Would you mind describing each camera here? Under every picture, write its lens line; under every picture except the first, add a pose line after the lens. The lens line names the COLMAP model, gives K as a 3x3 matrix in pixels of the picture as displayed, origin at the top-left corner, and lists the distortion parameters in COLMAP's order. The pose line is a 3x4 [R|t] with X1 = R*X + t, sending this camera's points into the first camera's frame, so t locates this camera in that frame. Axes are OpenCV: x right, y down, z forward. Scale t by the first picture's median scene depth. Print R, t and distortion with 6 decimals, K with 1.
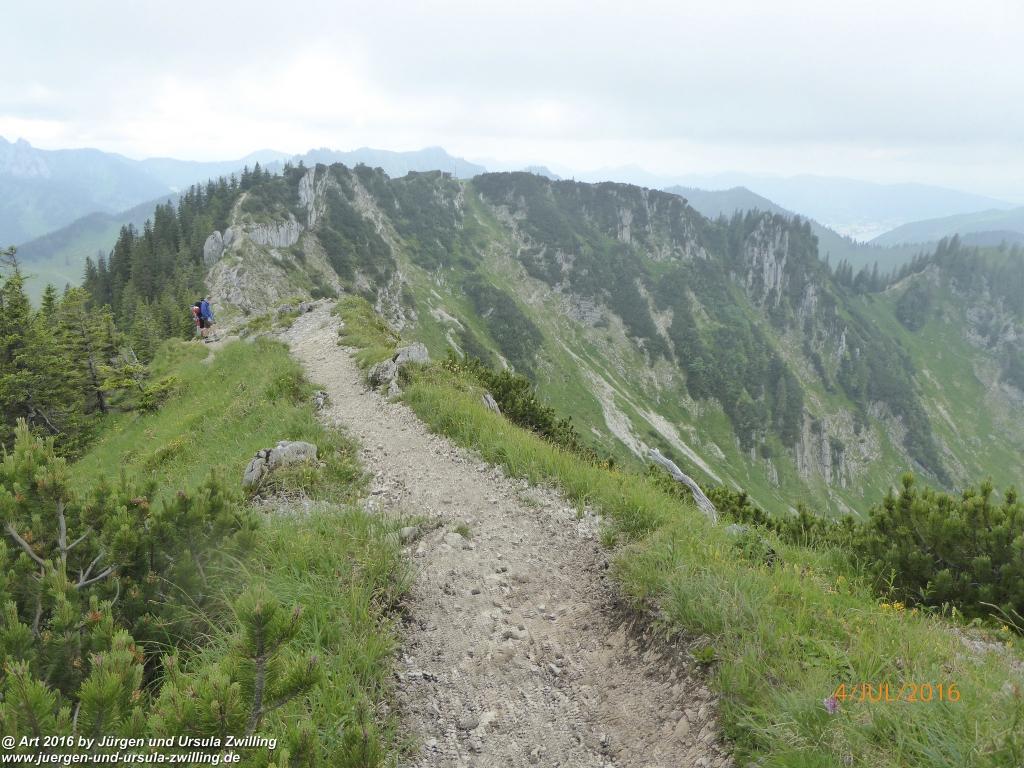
lens RADIAL K [[746.8, 0, 527.1], [0, 746.8, 386.1], [0, 0, 1]] dist [-0.023429, -0.006092]
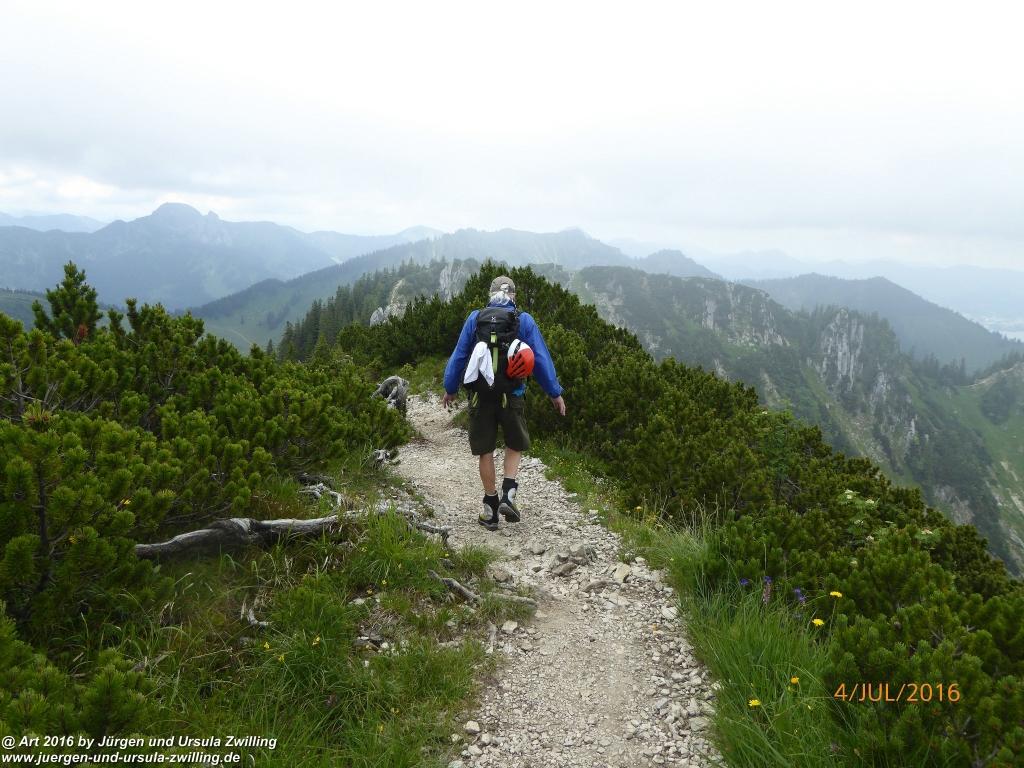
lens RADIAL K [[759.6, 0, 512.0], [0, 759.6, 384.0], [0, 0, 1]] dist [-0.071414, -0.002762]
pose [[0.979209, 0.058905, -0.194114, 0.064843], [-0.078843, 0.992192, -0.096641, 0.030766], [0.186906, 0.109936, 0.976207, -0.191894]]
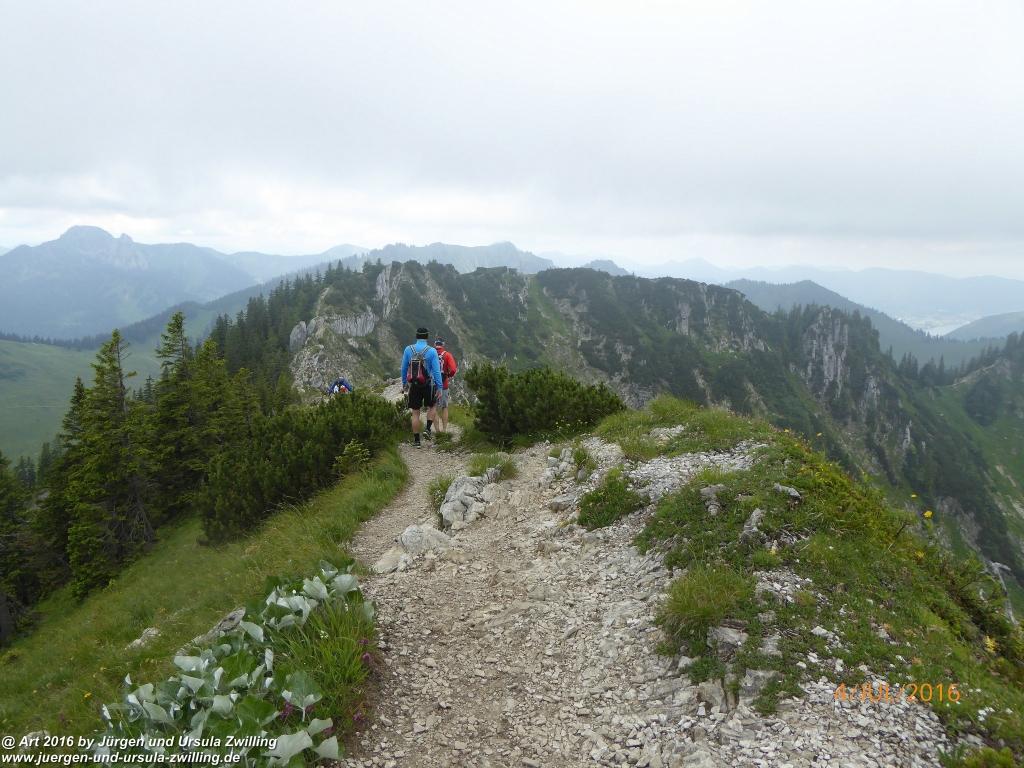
lens RADIAL K [[748.6, 0, 524.0], [0, 748.6, 384.5], [0, 0, 1]] dist [-0.026195, -0.000172]
pose [[0.995749, 0.013731, -0.091080, 0.007150], [-0.024657, 0.992474, -0.119946, 0.005158], [0.088748, 0.121682, 0.988594, -0.031400]]
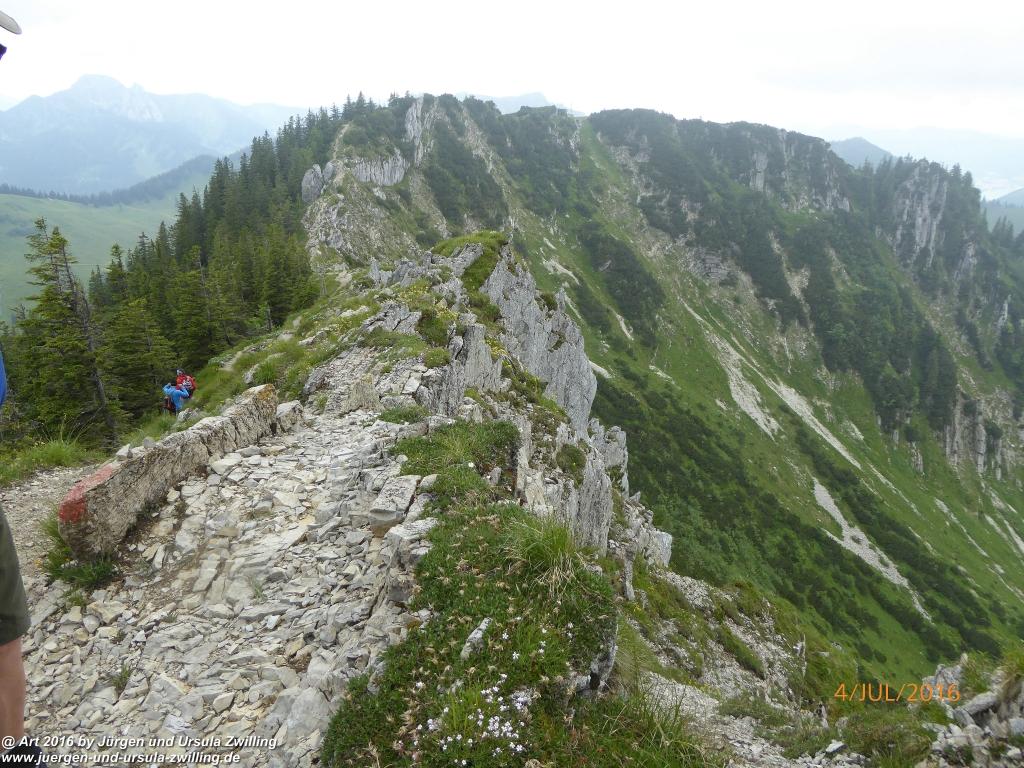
lens RADIAL K [[745.1, 0, 522.2], [0, 745.1, 380.9], [0, 0, 1]] dist [-0.013481, -0.000891]
pose [[0.991820, 0.047220, -0.118592, -0.030923], [-0.040413, 0.997430, 0.059160, -0.007361], [0.121081, -0.053883, 0.991179, 0.074515]]
